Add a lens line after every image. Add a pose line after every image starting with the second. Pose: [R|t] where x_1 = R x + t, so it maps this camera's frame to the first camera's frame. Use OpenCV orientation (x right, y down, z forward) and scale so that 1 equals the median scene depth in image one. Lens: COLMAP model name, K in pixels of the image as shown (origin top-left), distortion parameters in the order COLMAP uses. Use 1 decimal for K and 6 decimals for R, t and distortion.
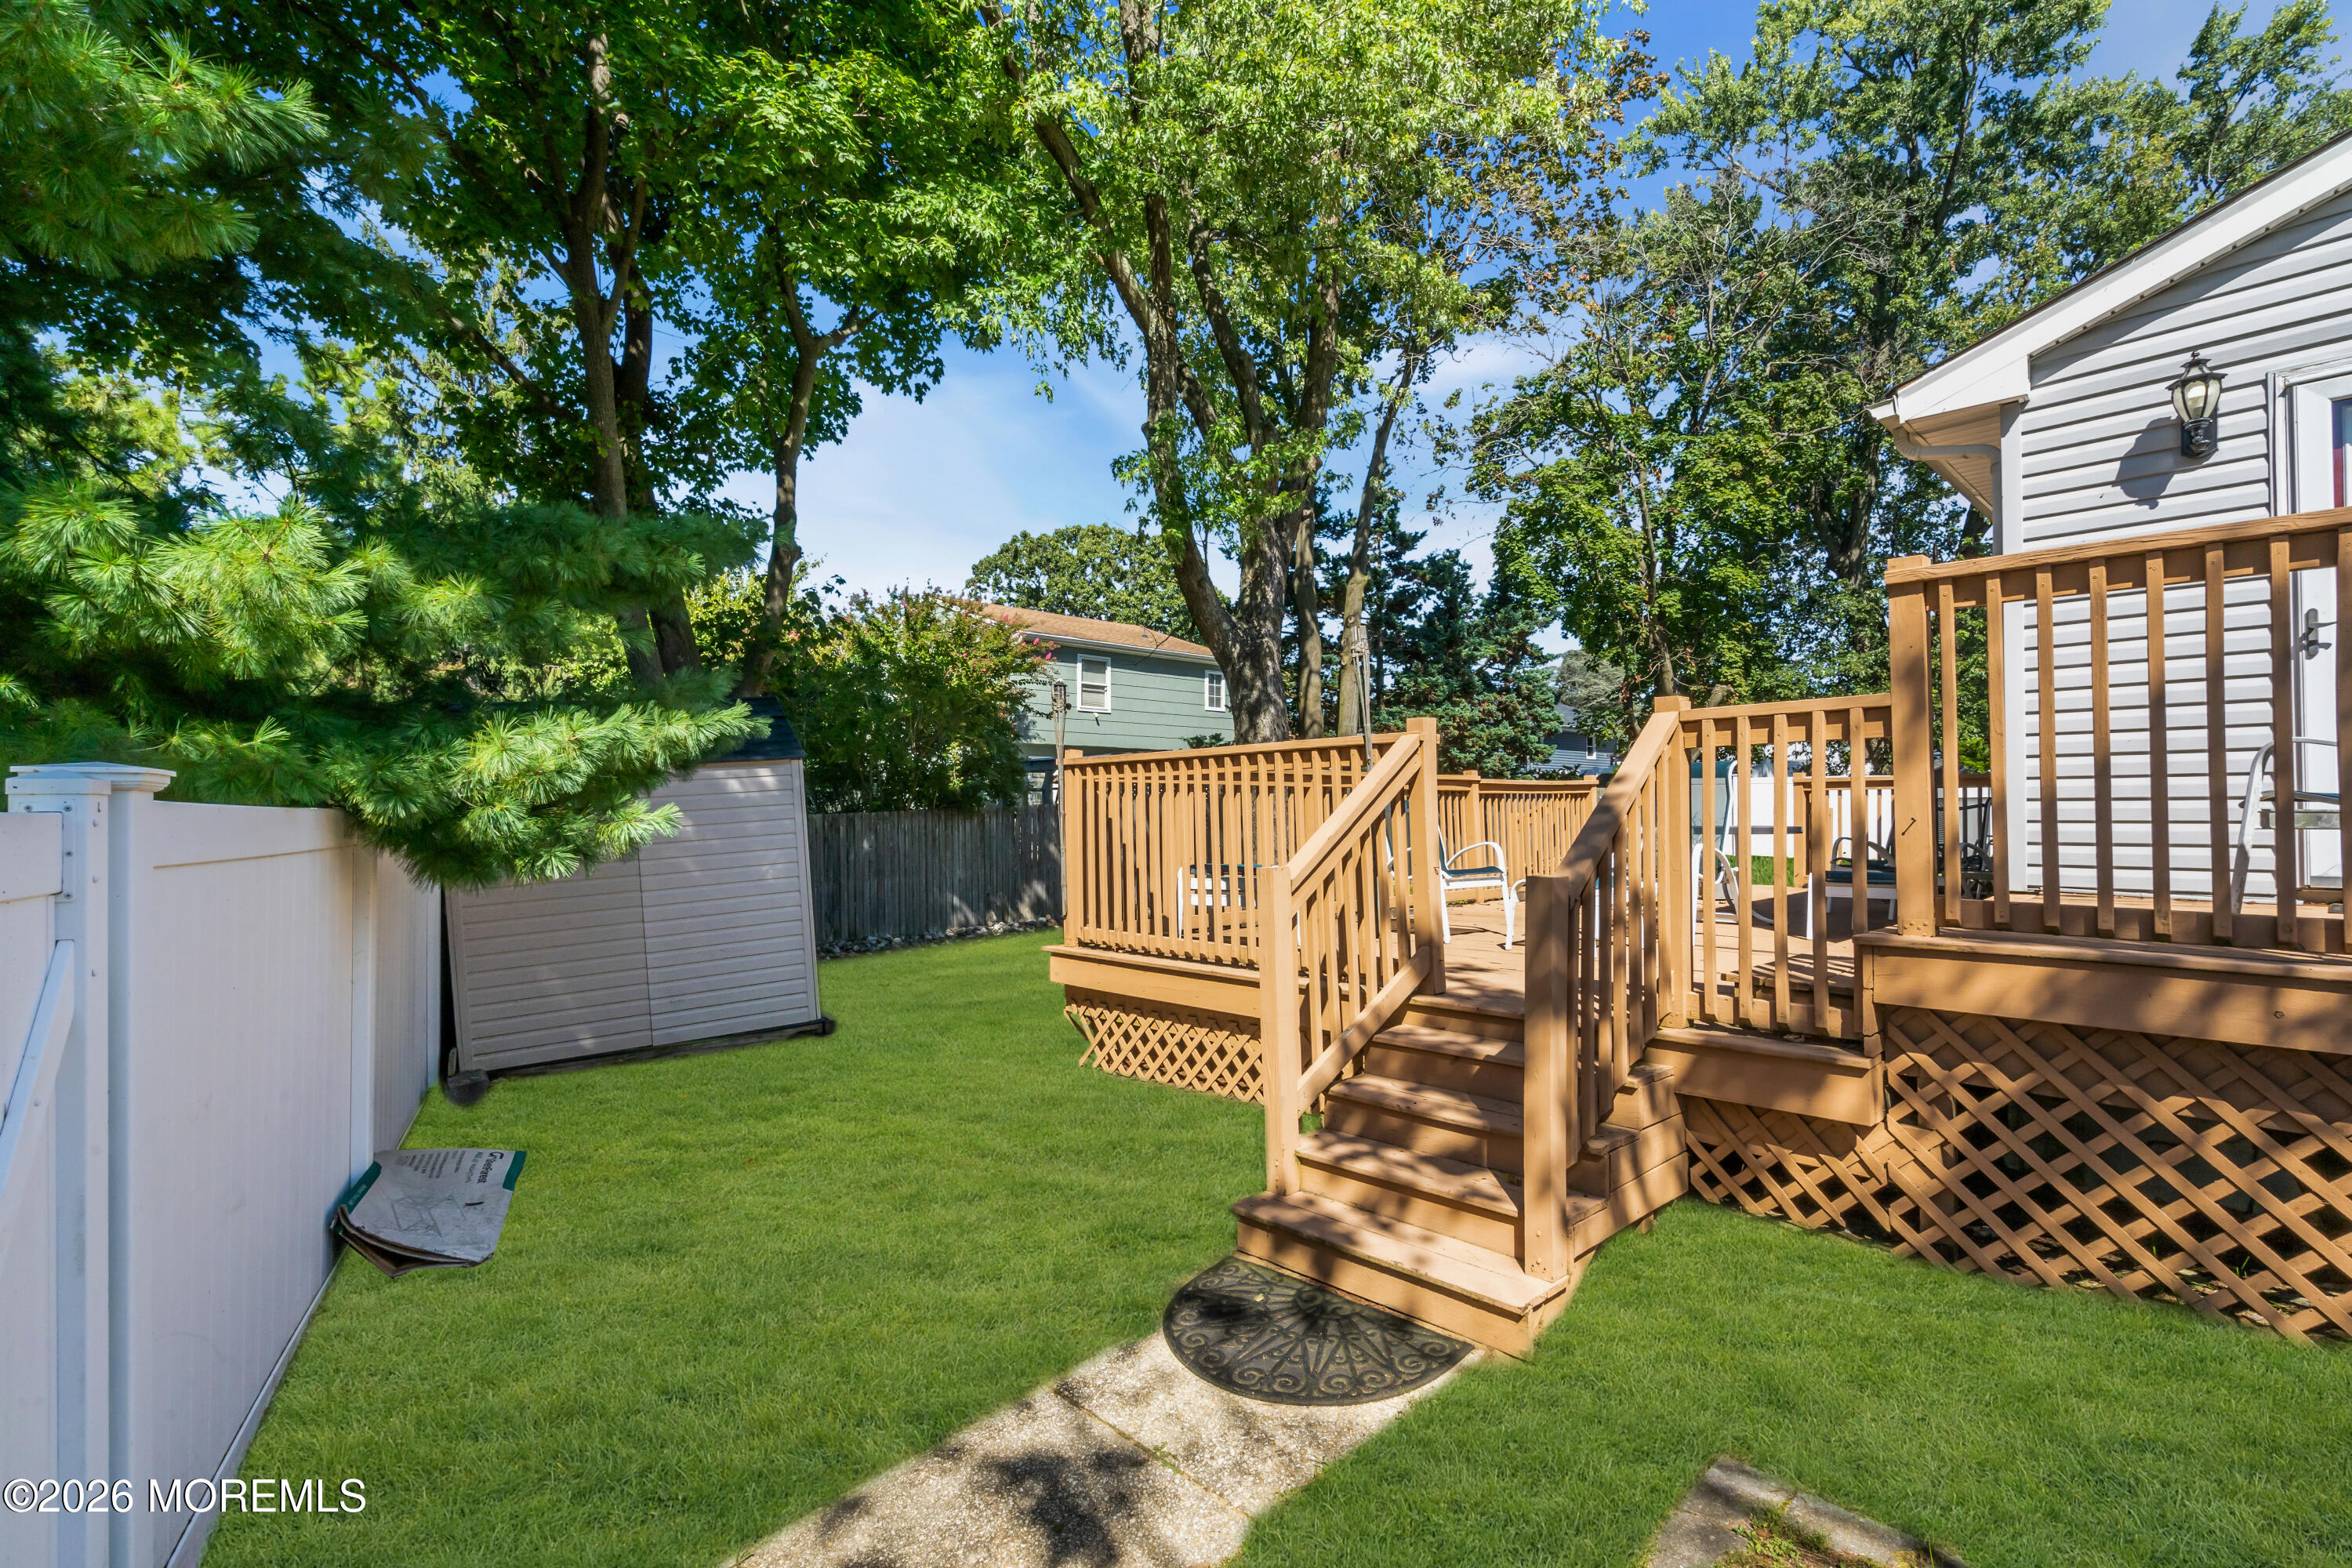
lens RADIAL K [[1062.1, 0, 1174.5], [0, 1062.1, 798.3], [0, 0, 1]] dist [-0.003636, 0.001201]
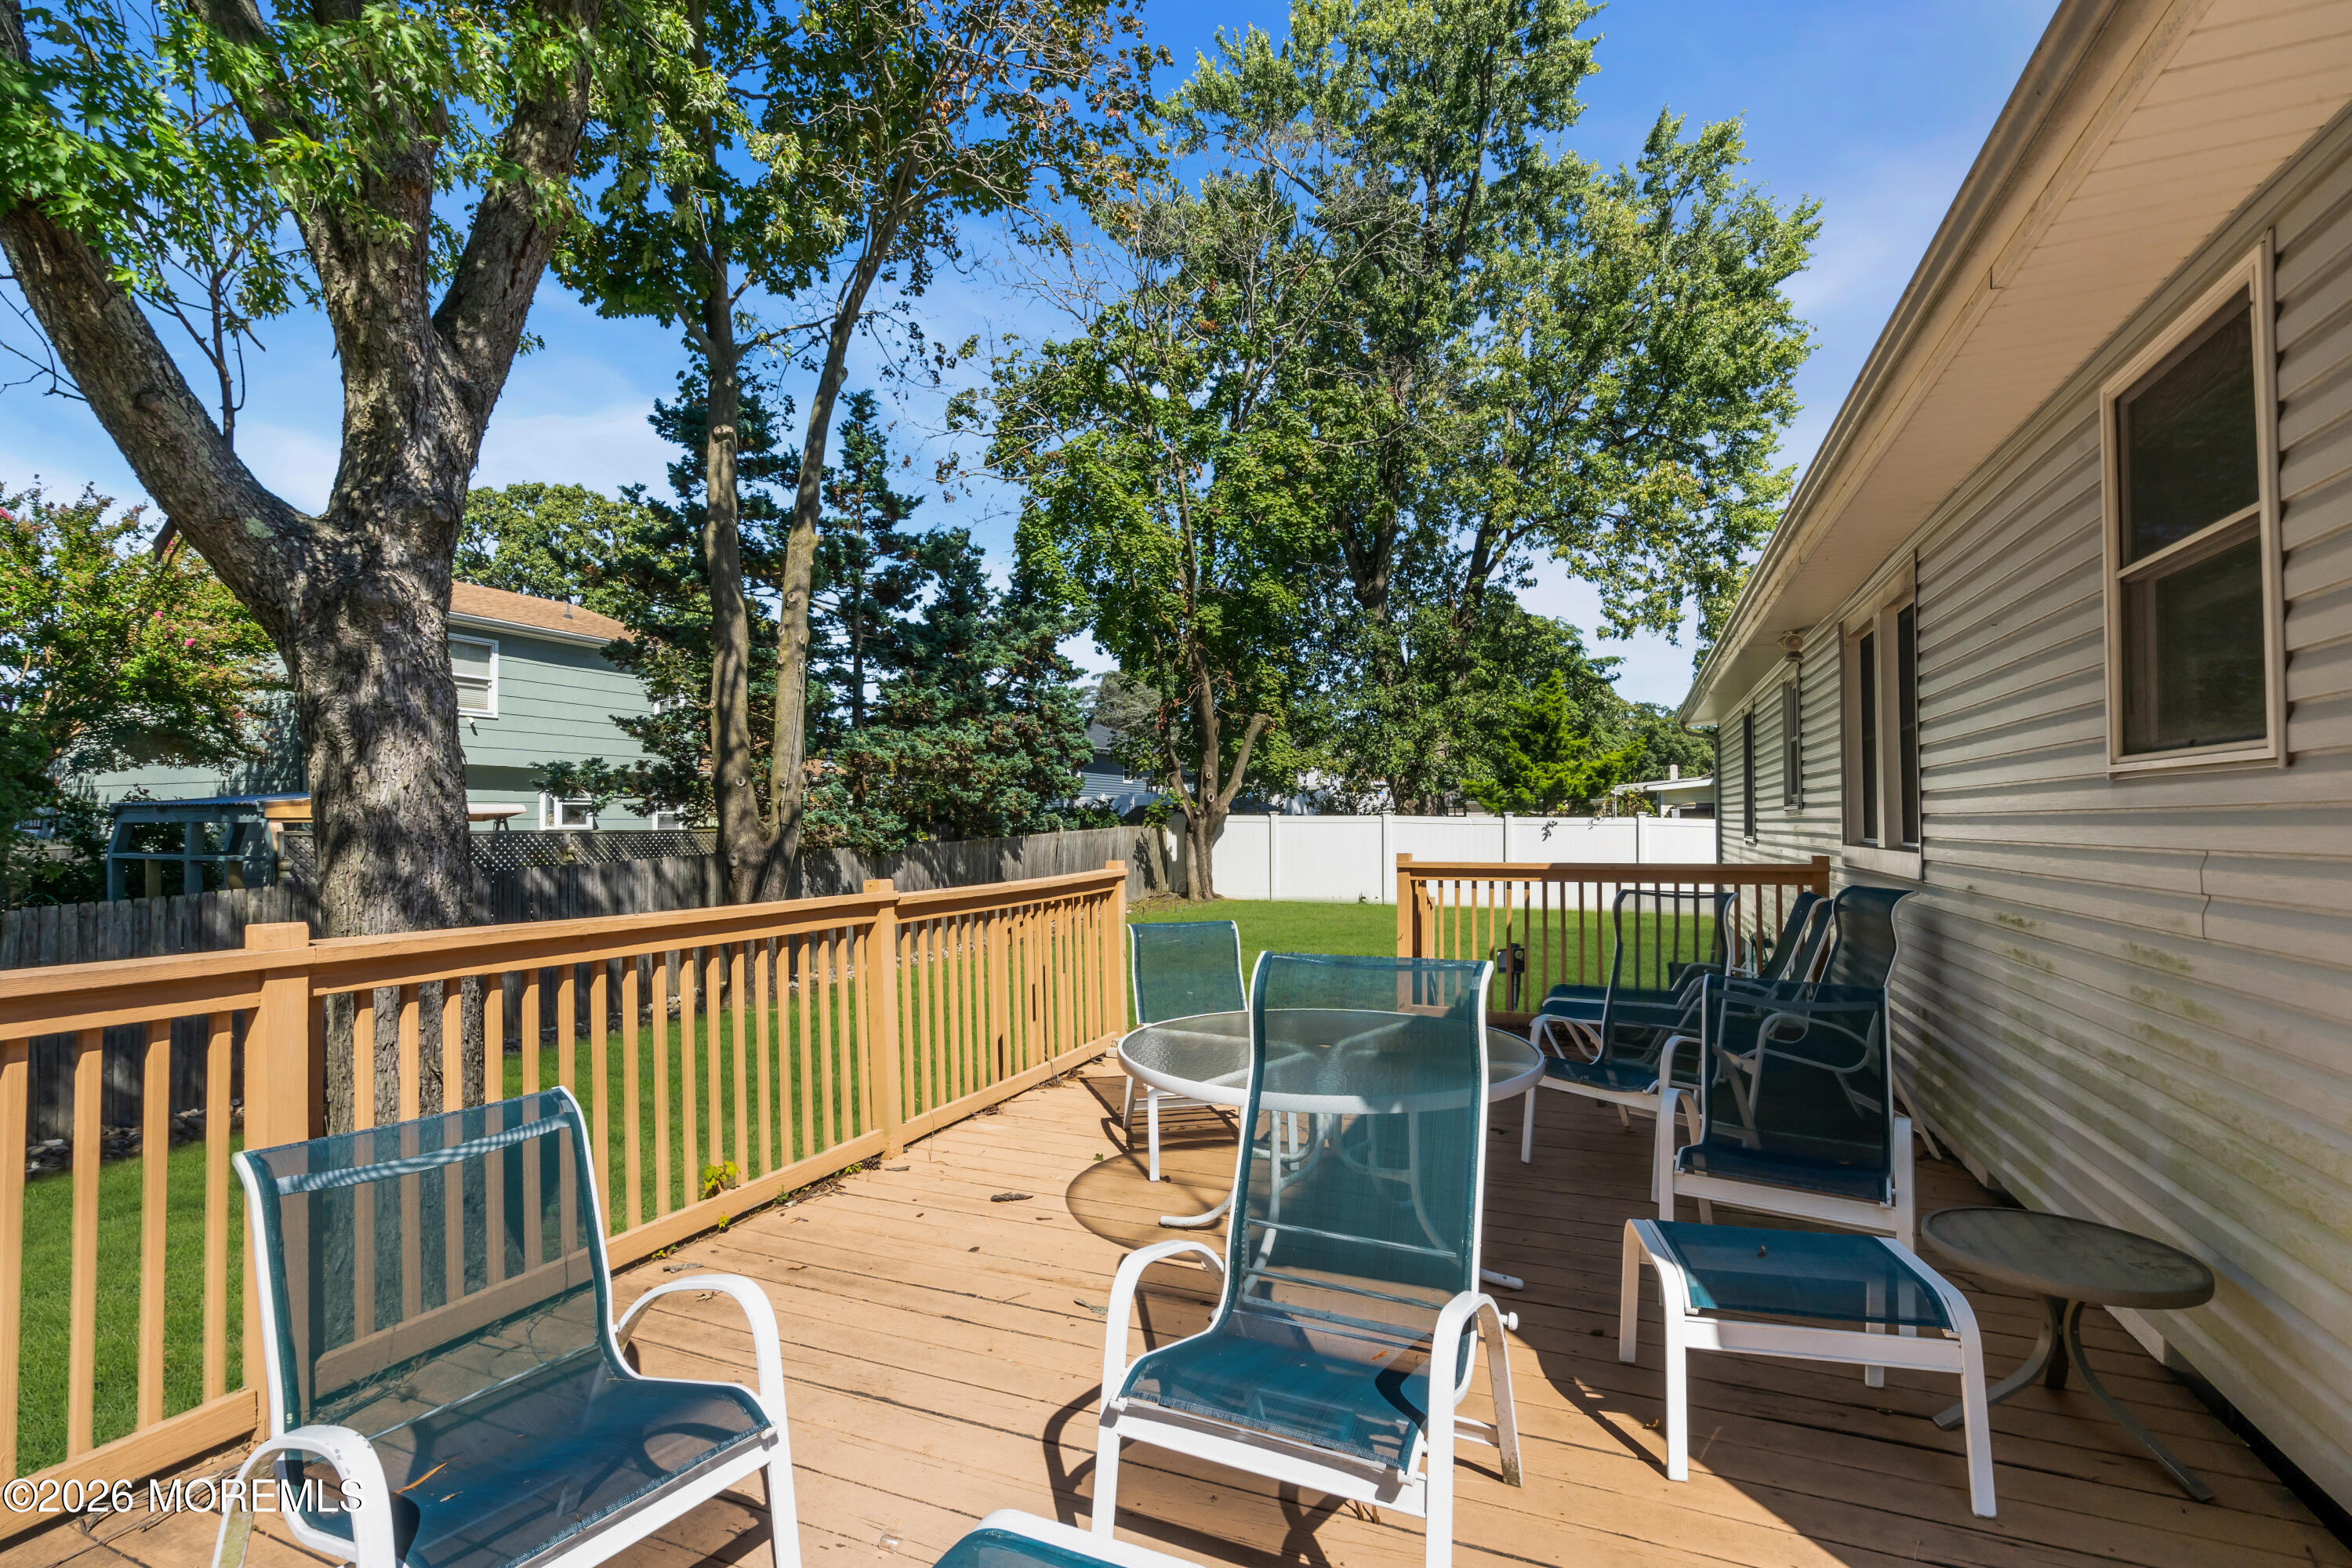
lens RADIAL K [[1062.1, 0, 1185.3], [0, 1062.1, 804.4], [0, 0, 1]] dist [-0.003636, 0.001201]
pose [[0.910586, 0.004876, 0.413291, 0.086135], [-0.002183, 0.999973, -0.006988, -0.023888], [-0.413314, 0.005461, 0.910572, 0.210451]]
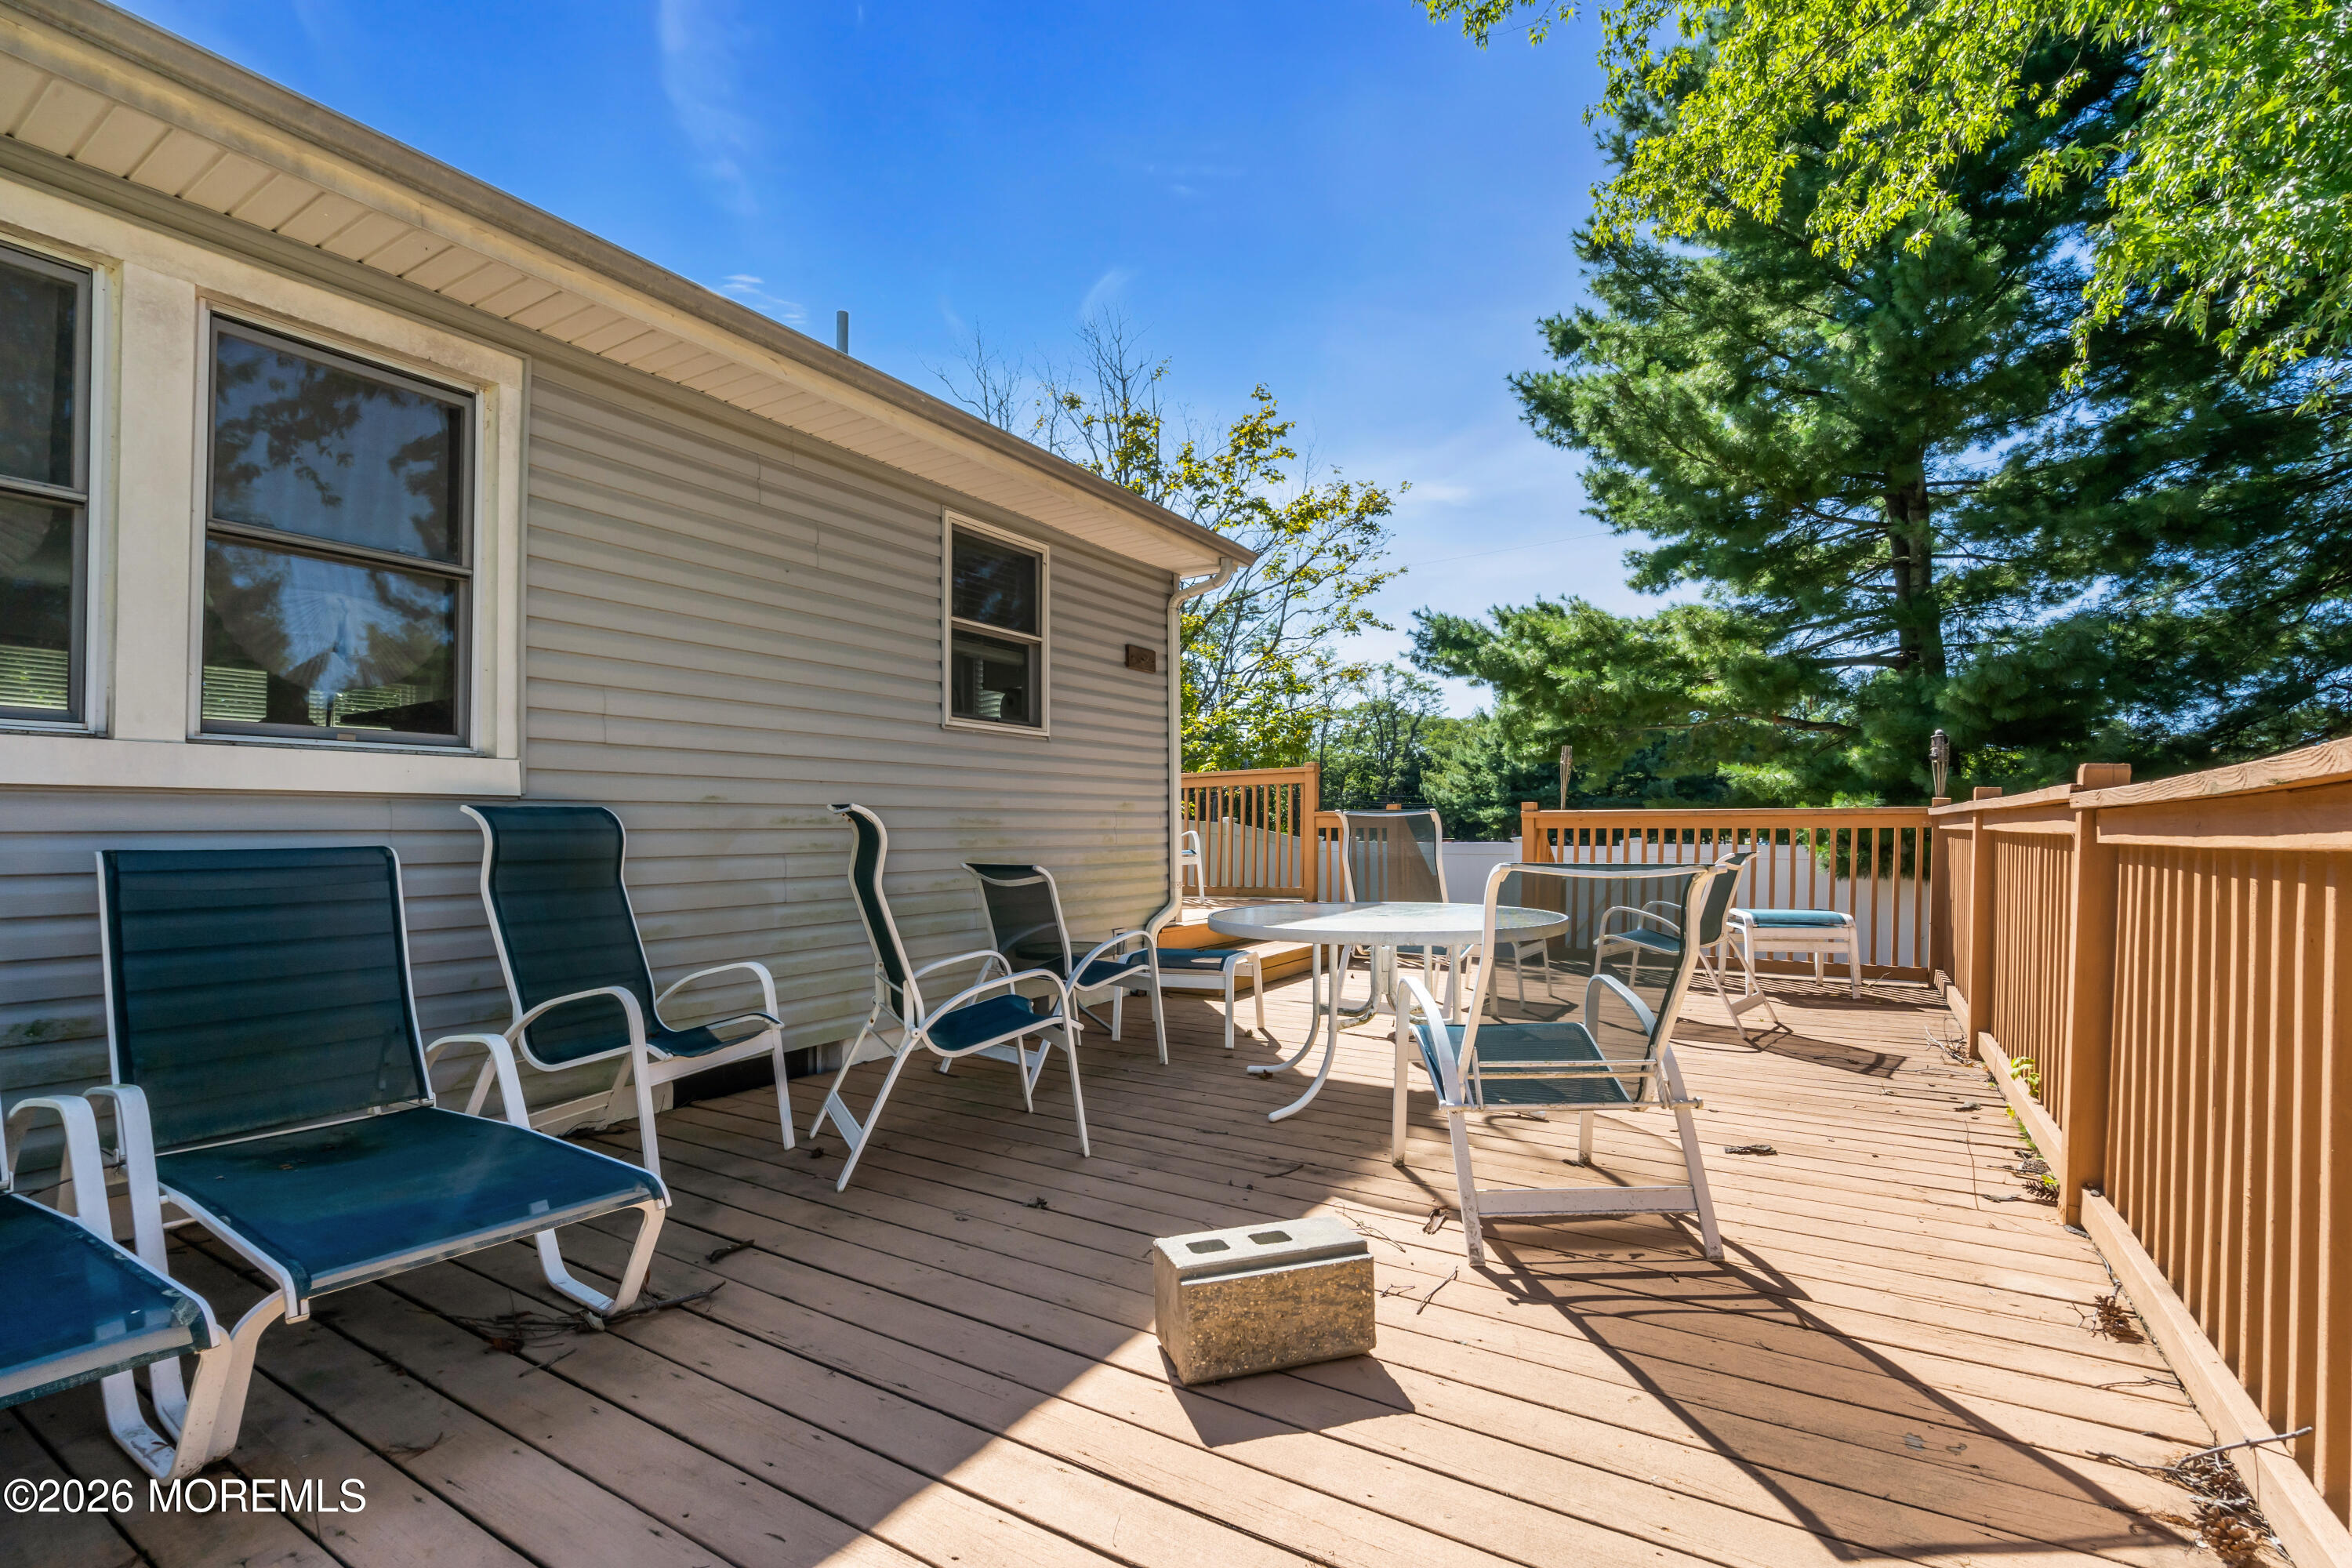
lens RADIAL K [[1062.1, 0, 1172.2], [0, 1062.1, 798.4], [0, 0, 1]] dist [-0.003636, 0.001201]
pose [[-0.966129, 0.001403, -0.258057, 0.246579], [0.011770, 0.999184, -0.038634, -0.003969], [0.257792, -0.040363, -0.965357, 0.503536]]
